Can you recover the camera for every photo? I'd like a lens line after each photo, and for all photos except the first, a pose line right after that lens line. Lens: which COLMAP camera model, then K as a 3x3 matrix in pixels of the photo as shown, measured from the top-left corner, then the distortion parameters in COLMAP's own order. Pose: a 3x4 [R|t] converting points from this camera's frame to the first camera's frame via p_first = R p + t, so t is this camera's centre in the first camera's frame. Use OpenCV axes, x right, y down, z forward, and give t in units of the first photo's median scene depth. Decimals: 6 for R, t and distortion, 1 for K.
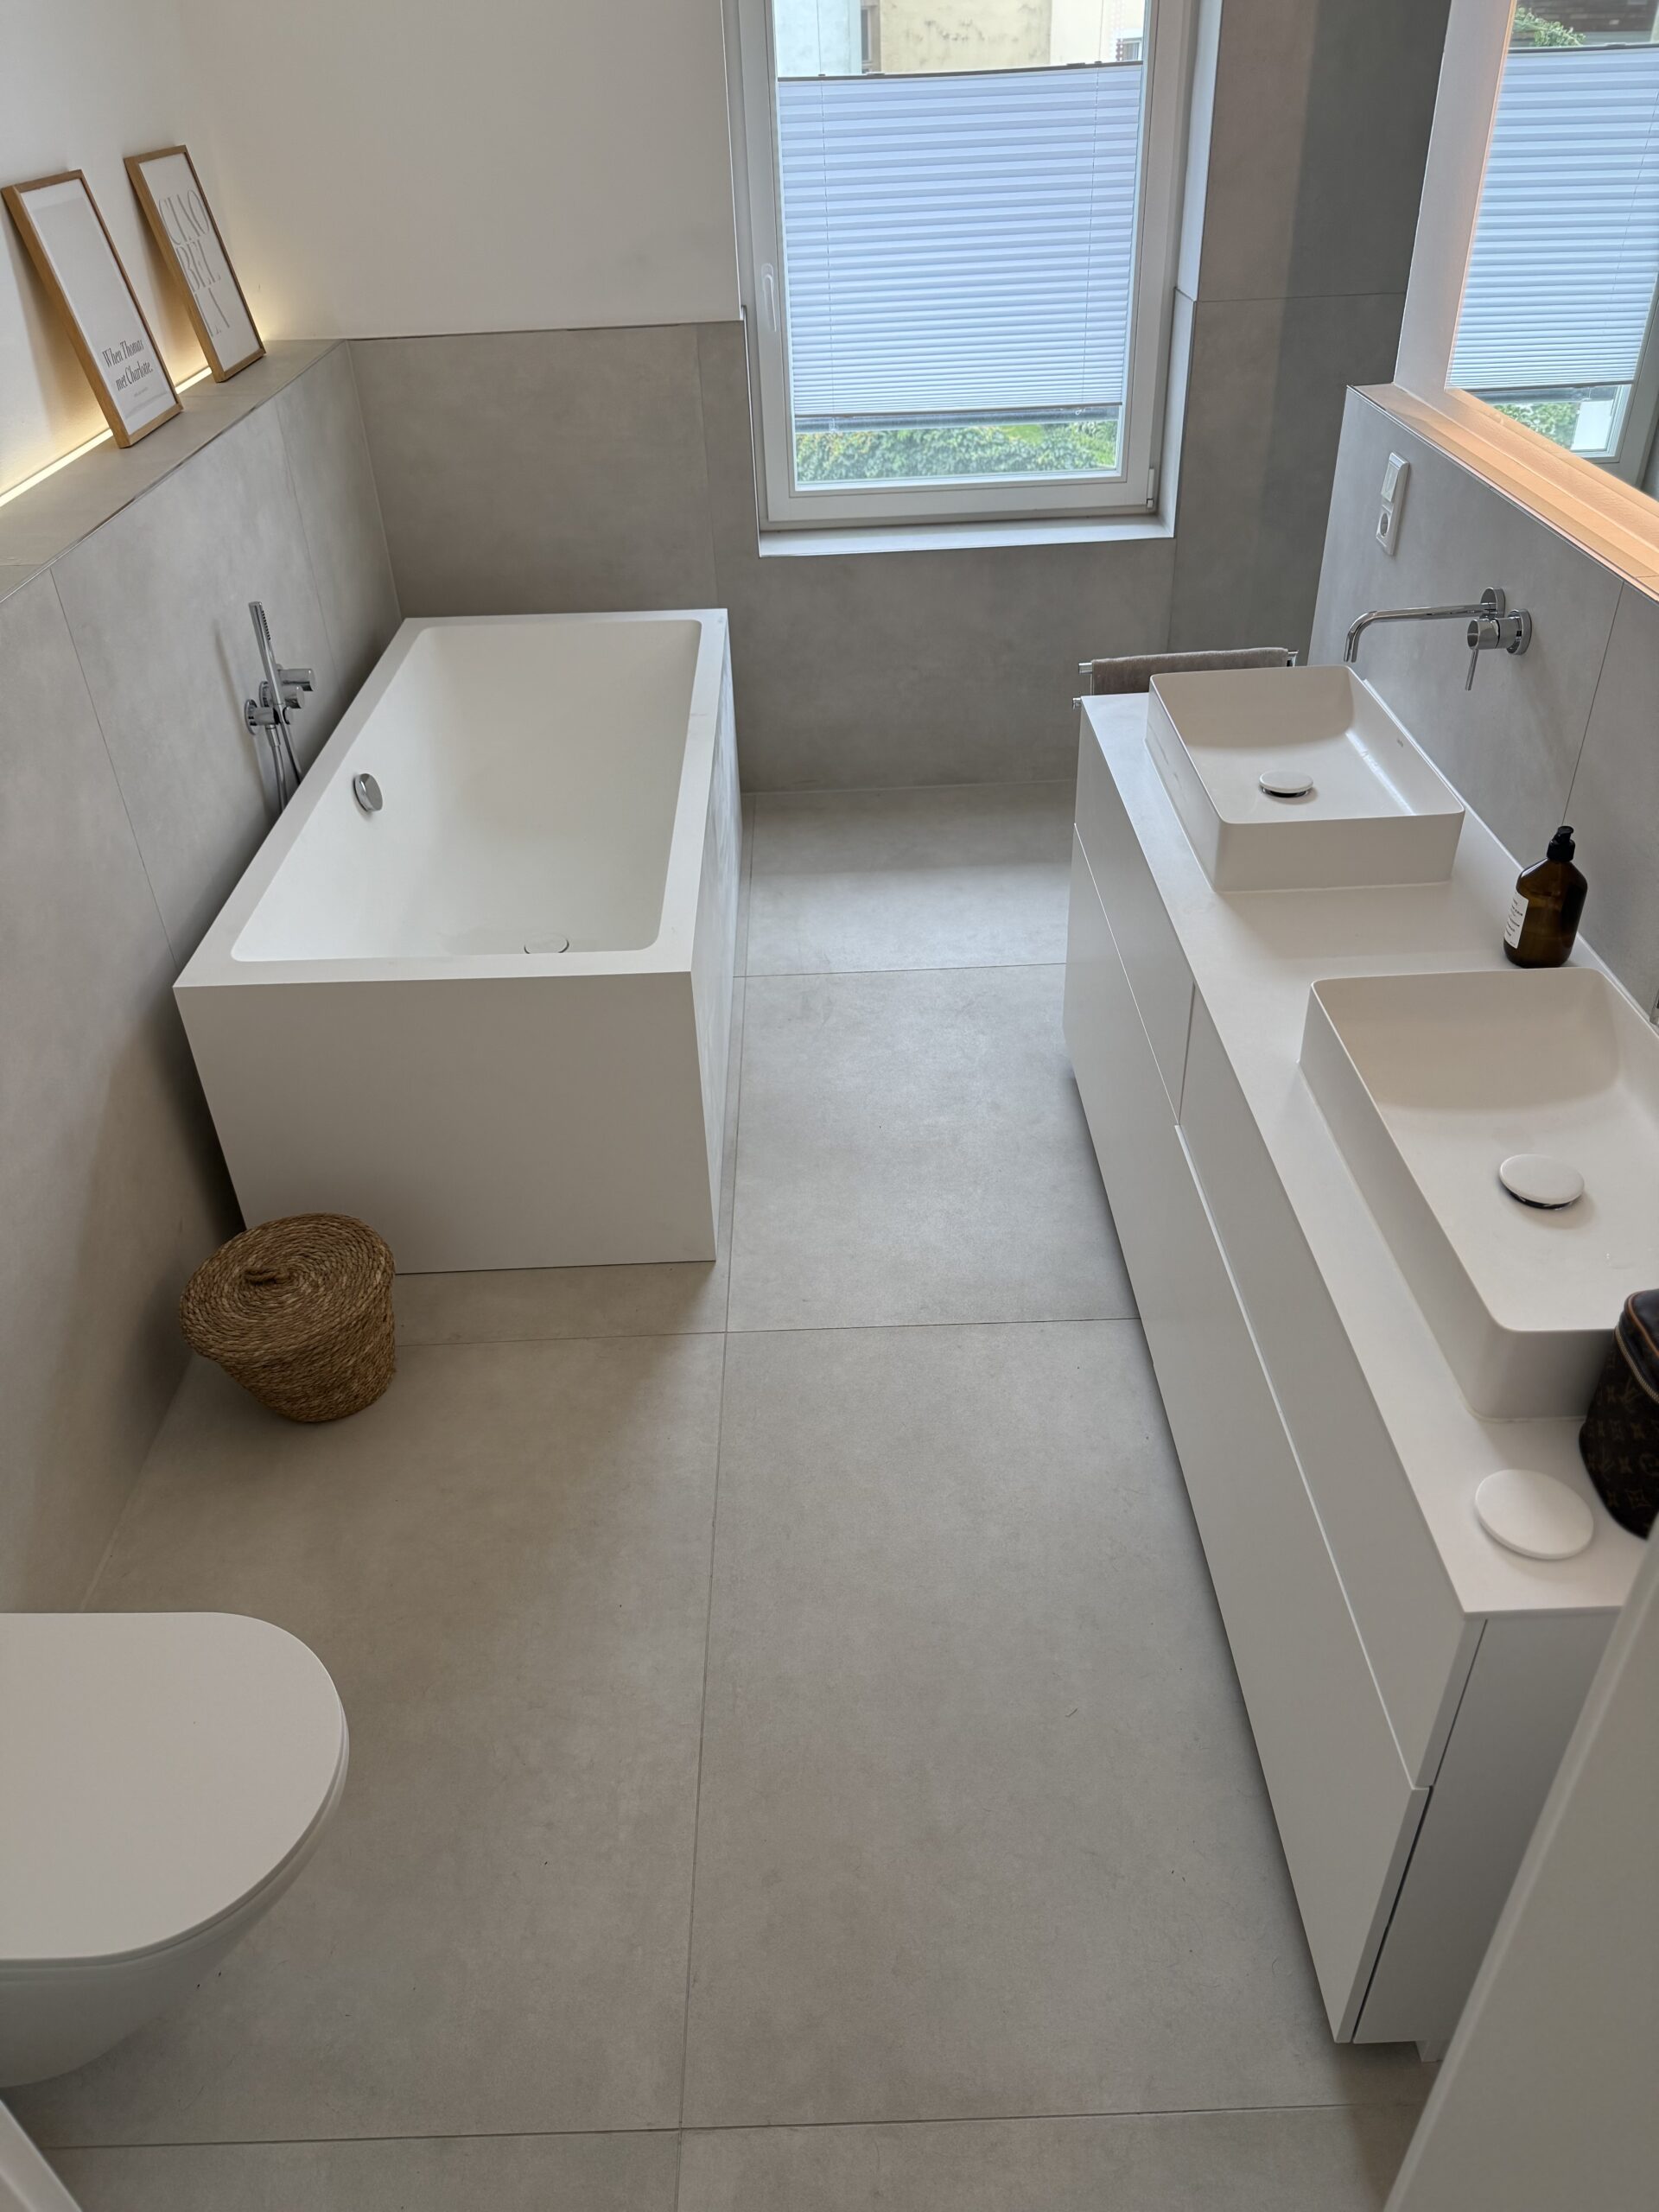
lens RADIAL K [[1581.5, 0, 829.5], [0, 1581.5, 1106.0], [0, 0, 1]] dist [0.072106, -0.112275]
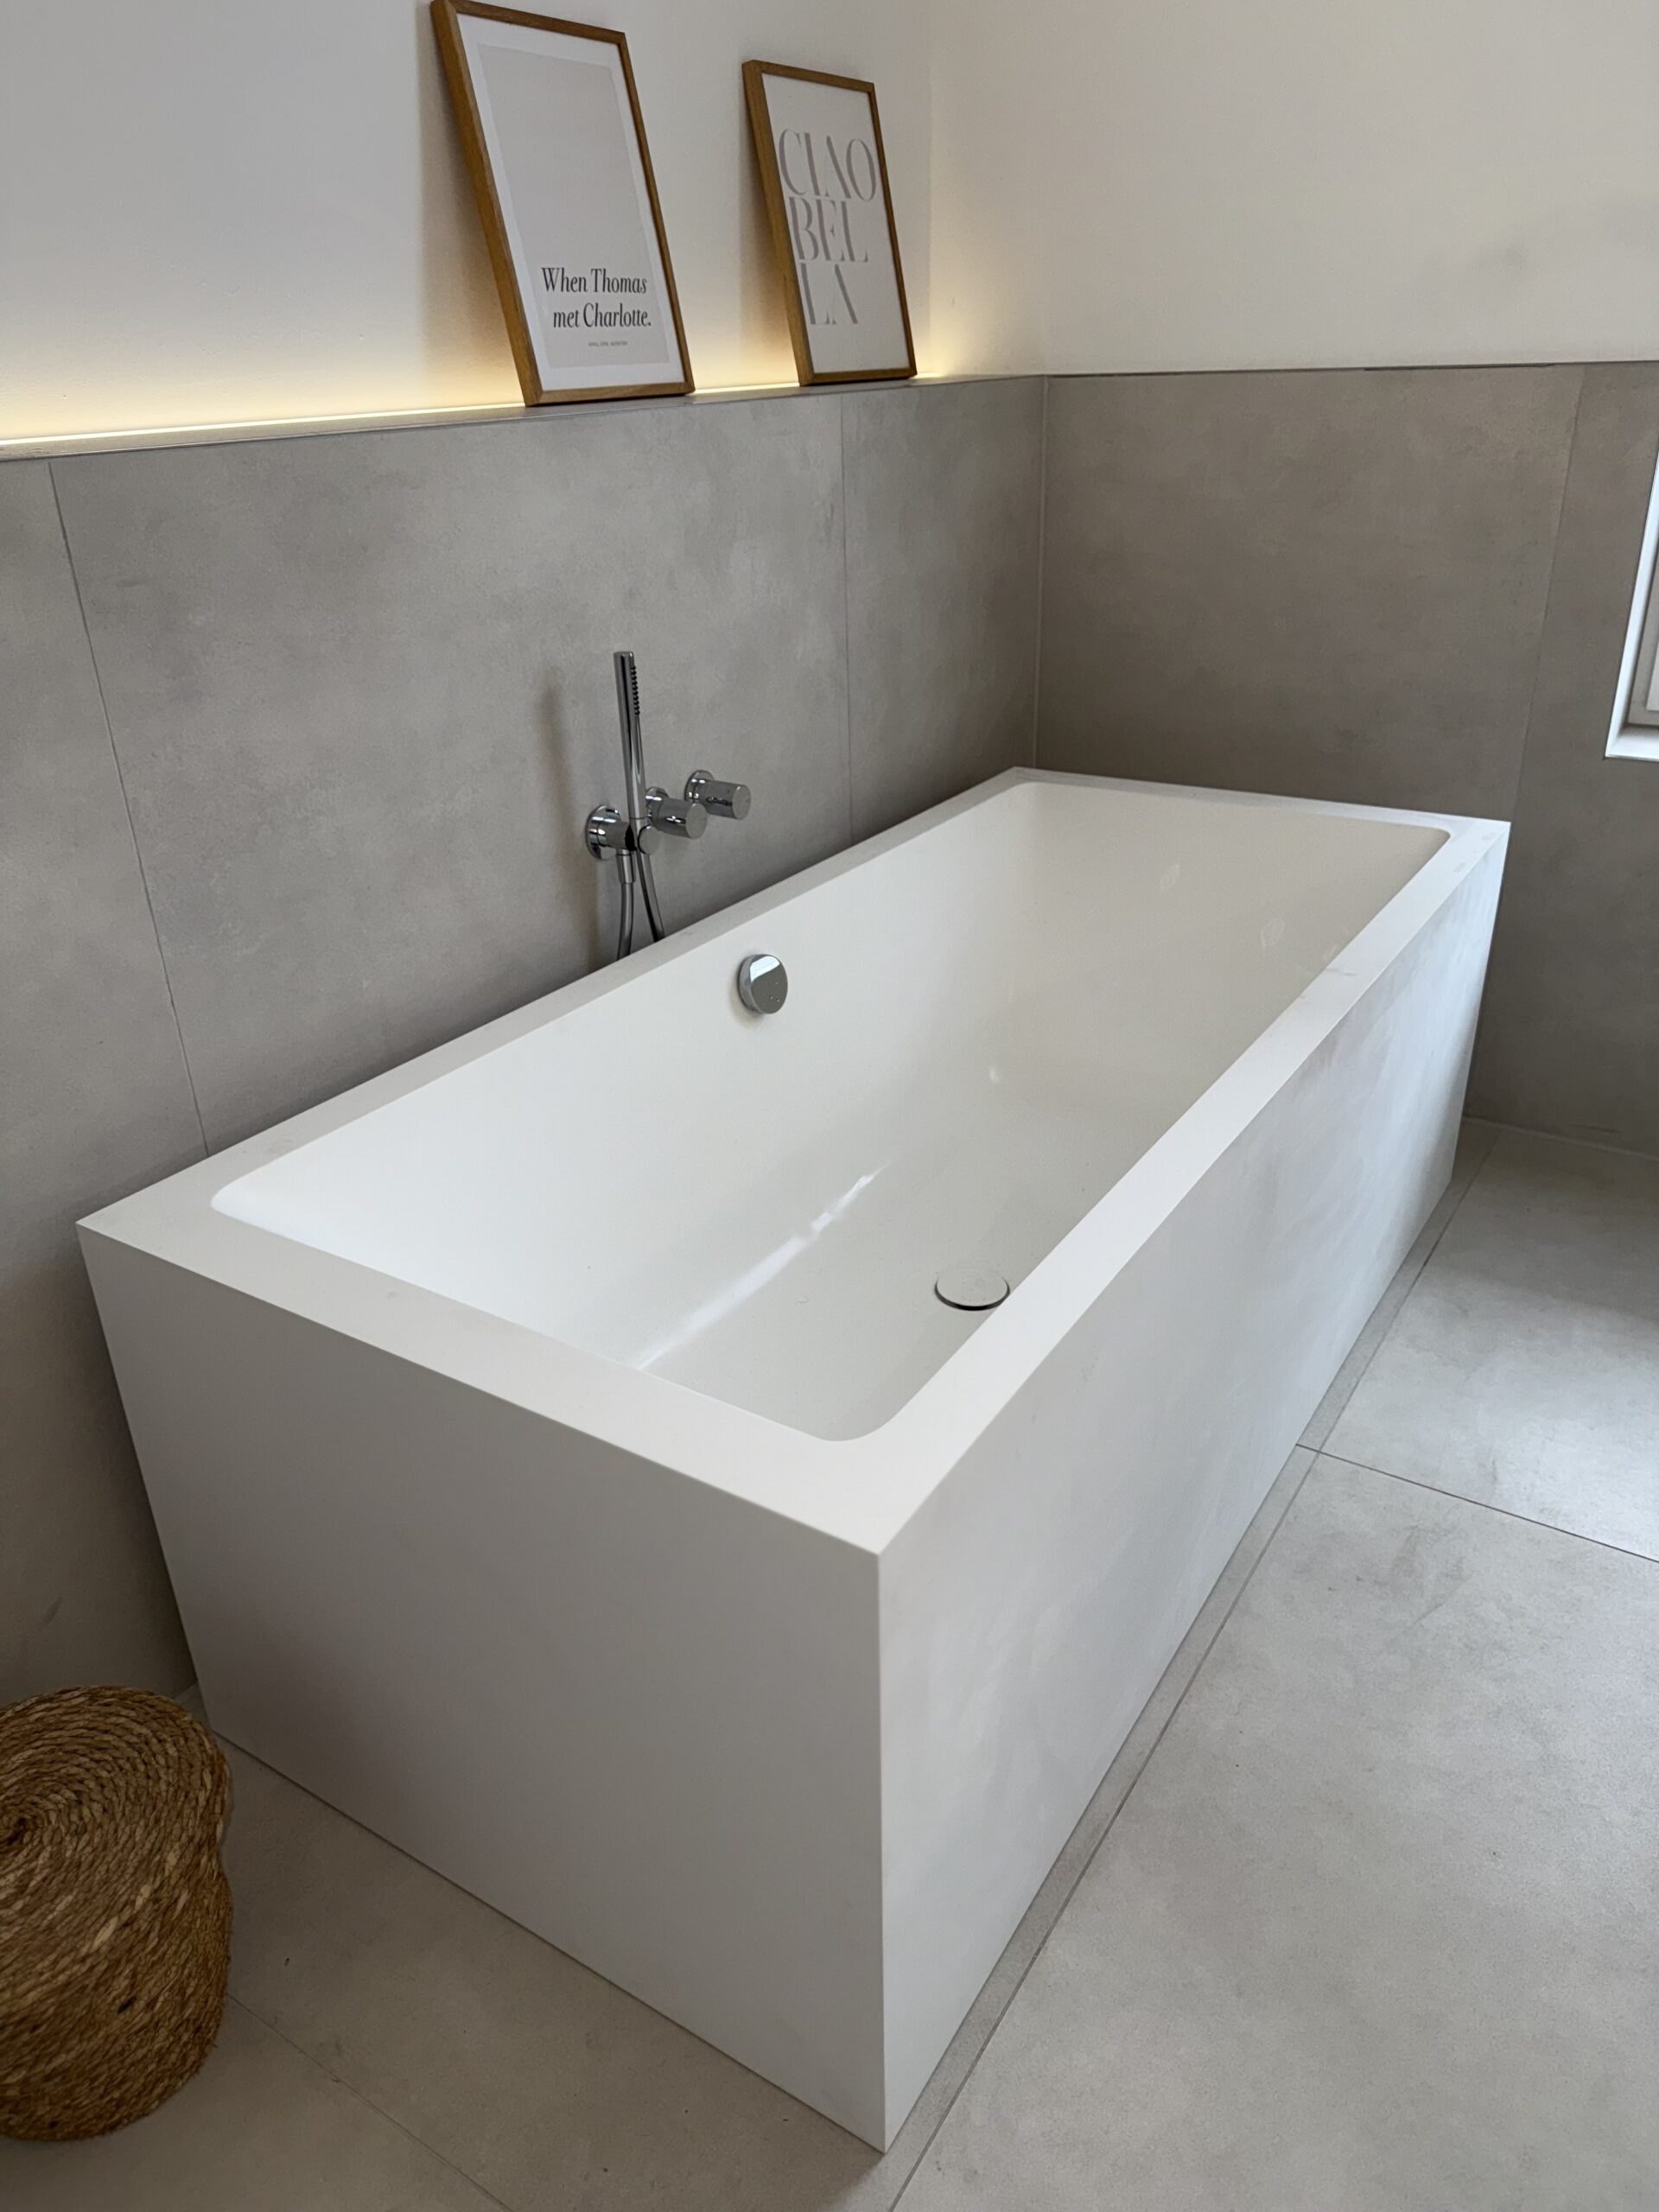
lens RADIAL K [[1581.5, 0, 829.5], [0, 1581.5, 1106.0], [0, 0, 1]] dist [0.072106, -0.112275]
pose [[0.834646, 0.245170, -0.493212, 0.047638], [-0.311153, 0.948771, -0.054931, -0.115688], [0.454478, 0.199312, 0.868173, 0.445415]]
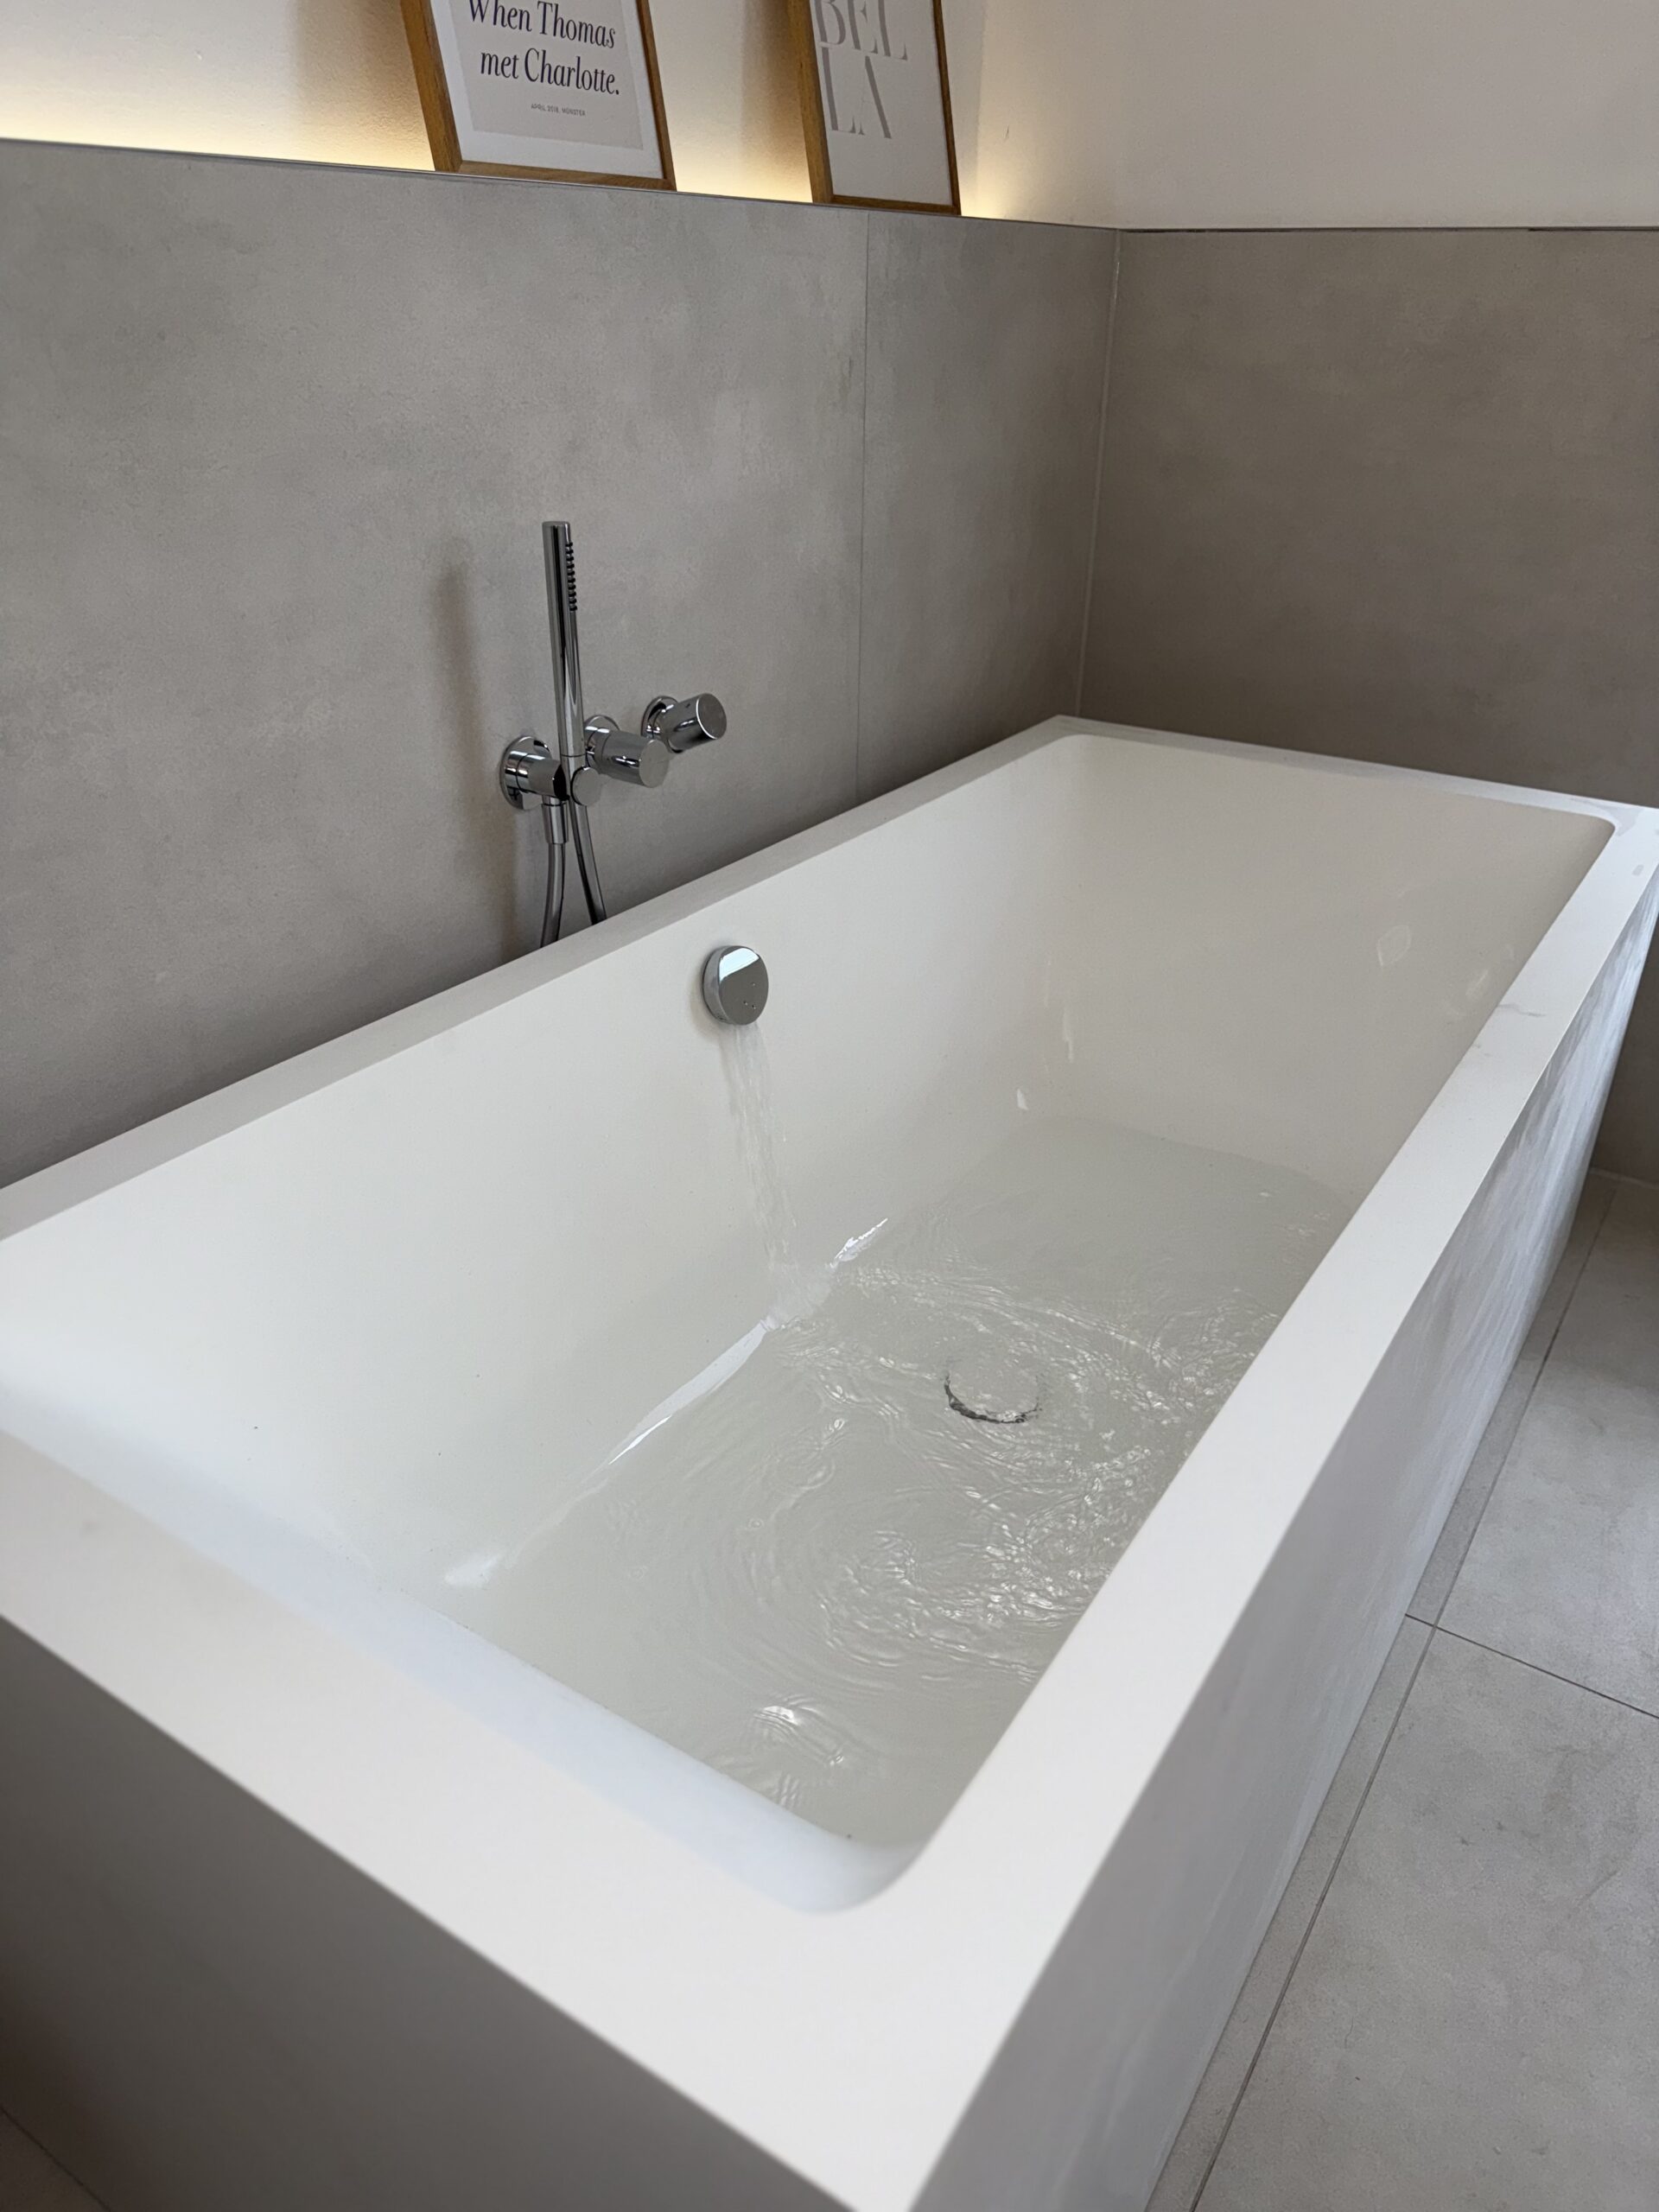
lens RADIAL K [[1588.0, 0, 847.5], [0, 1588.0, 1131.8], [0, 0, 1]] dist [0.009019, -0.008282]
pose [[0.834824, 0.299530, -0.461899, -0.028979], [-0.347828, 0.937327, -0.020822, -0.145878], [0.426714, 0.178044, 0.886688, 0.560330]]
